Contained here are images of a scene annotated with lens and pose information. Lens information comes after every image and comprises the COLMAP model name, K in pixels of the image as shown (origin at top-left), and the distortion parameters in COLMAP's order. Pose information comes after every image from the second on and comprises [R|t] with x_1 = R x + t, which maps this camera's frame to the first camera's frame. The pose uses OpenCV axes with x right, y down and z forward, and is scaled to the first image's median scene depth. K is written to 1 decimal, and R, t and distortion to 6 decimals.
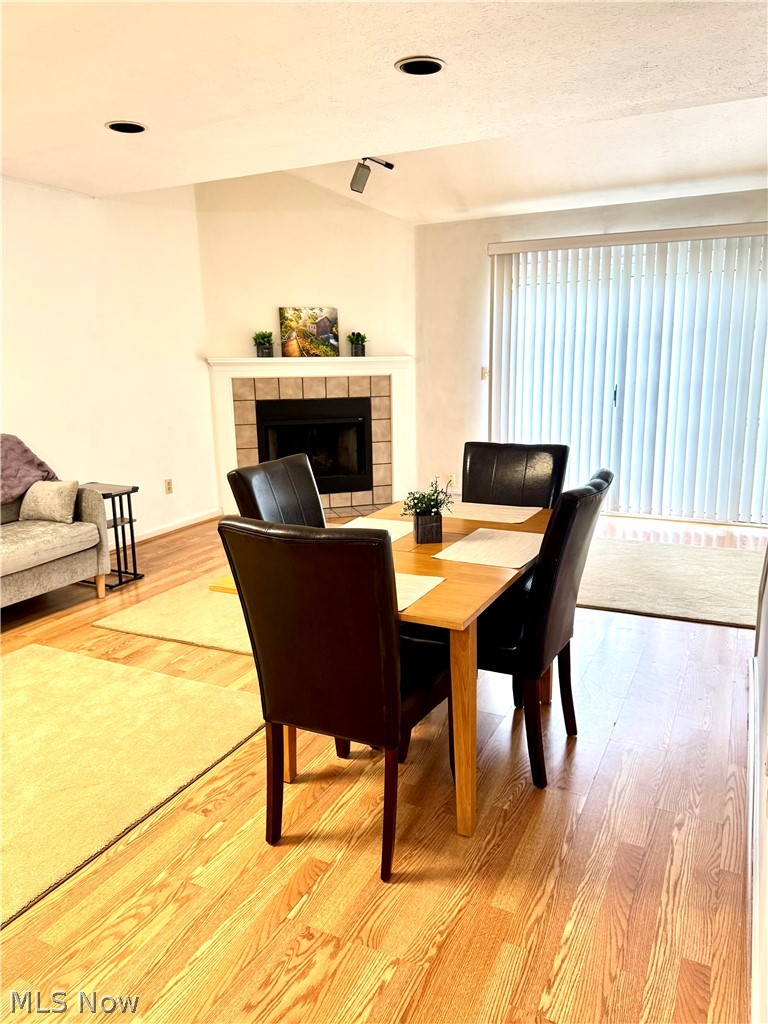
lens RADIAL K [[720.5, 0, 384.8], [0, 720.5, 512.5], [0, 0, 1]] dist [0.120150, -0.159027]
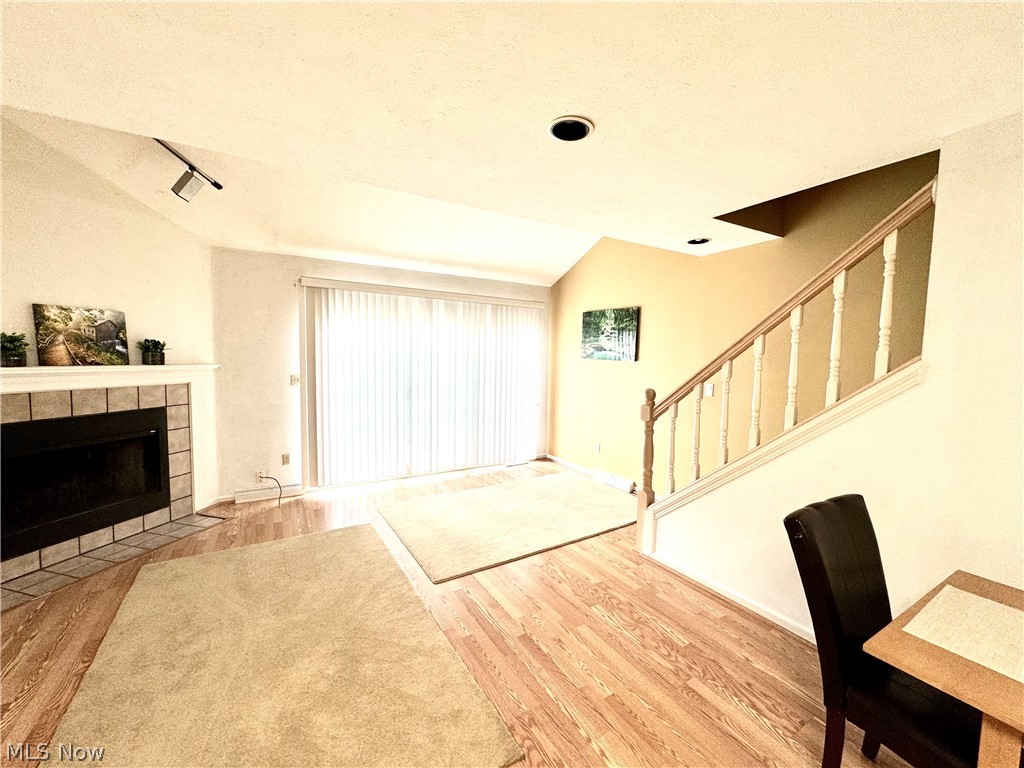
lens RADIAL K [[410.8, 0, 511.9], [0, 410.8, 383.7], [0, 0, 1]] dist [-0.003656, -0.000035]
pose [[0.539121, -0.031792, 0.841628, -0.234093], [0.153217, 0.986315, -0.060889, -0.092922], [-0.828174, 0.161779, 0.536614, 0.358556]]
